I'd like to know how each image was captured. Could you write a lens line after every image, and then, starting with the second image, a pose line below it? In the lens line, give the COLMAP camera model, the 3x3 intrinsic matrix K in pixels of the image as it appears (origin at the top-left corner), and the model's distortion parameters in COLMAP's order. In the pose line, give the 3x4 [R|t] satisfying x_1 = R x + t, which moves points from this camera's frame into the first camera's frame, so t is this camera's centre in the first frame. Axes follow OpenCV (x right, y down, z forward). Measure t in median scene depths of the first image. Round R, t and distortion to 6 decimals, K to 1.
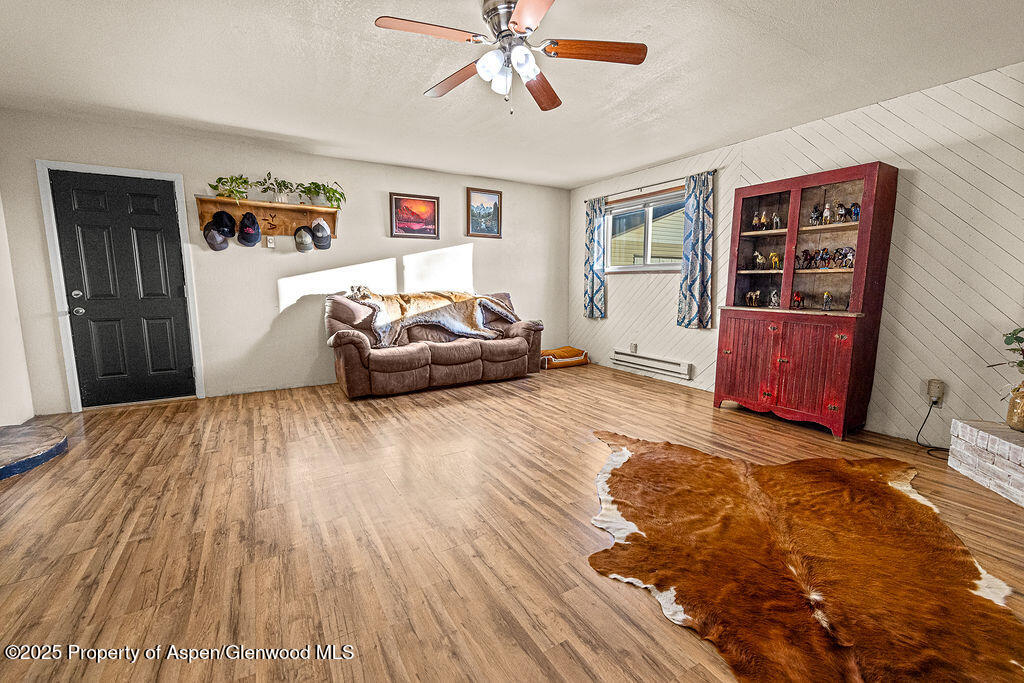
lens RADIAL K [[436.5, 0, 514.4], [0, 436.5, 340.0], [0, 0, 1]] dist [0.003977, 0.000296]
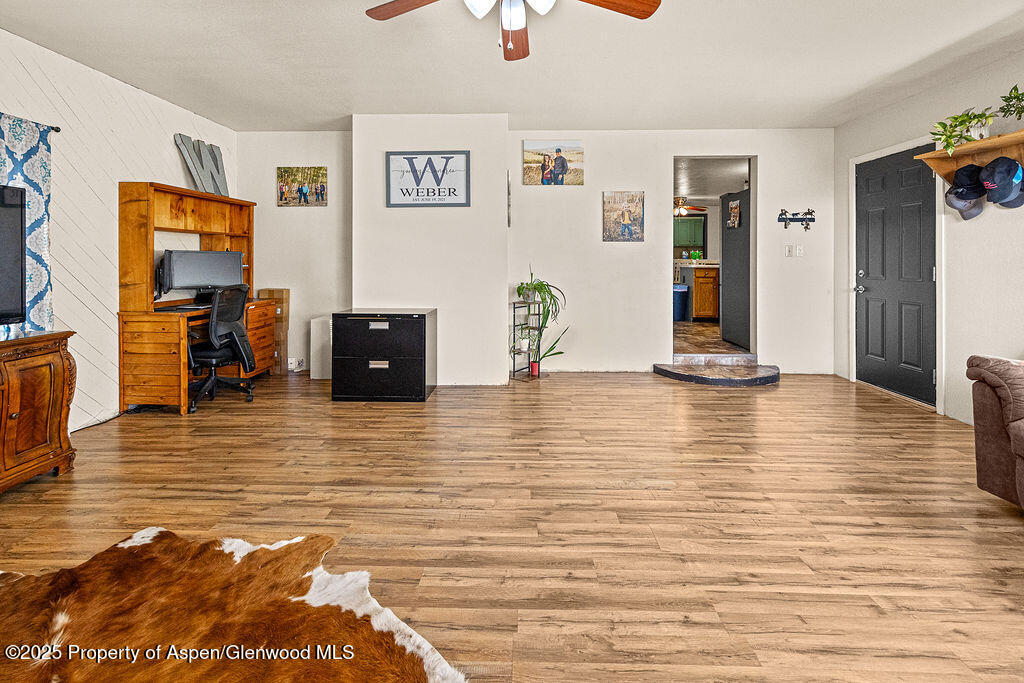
lens RADIAL K [[440.7, 0, 513.2], [0, 440.7, 265.1], [0, 0, 1]] dist [0.003211, 0.000160]
pose [[-0.533634, 0.006254, -0.845692, 0.421787], [-0.115732, 0.990025, 0.080349, -0.126142], [0.837759, 0.140751, -0.527587, 0.944432]]
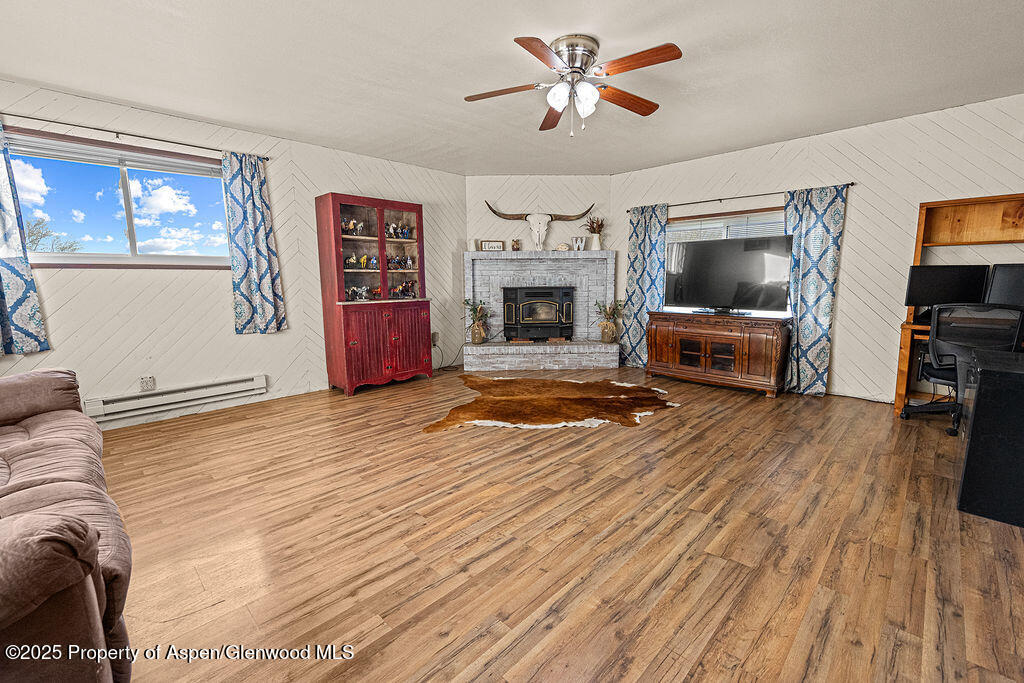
lens RADIAL K [[436.5, 0, 514.4], [0, 436.5, 340.0], [0, 0, 1]] dist [0.003977, 0.000296]
pose [[-0.261377, -0.135656, 0.955657, -0.755822], [0.135924, 0.975036, 0.175583, -0.133483], [-0.955619, 0.175790, -0.236413, 0.979916]]
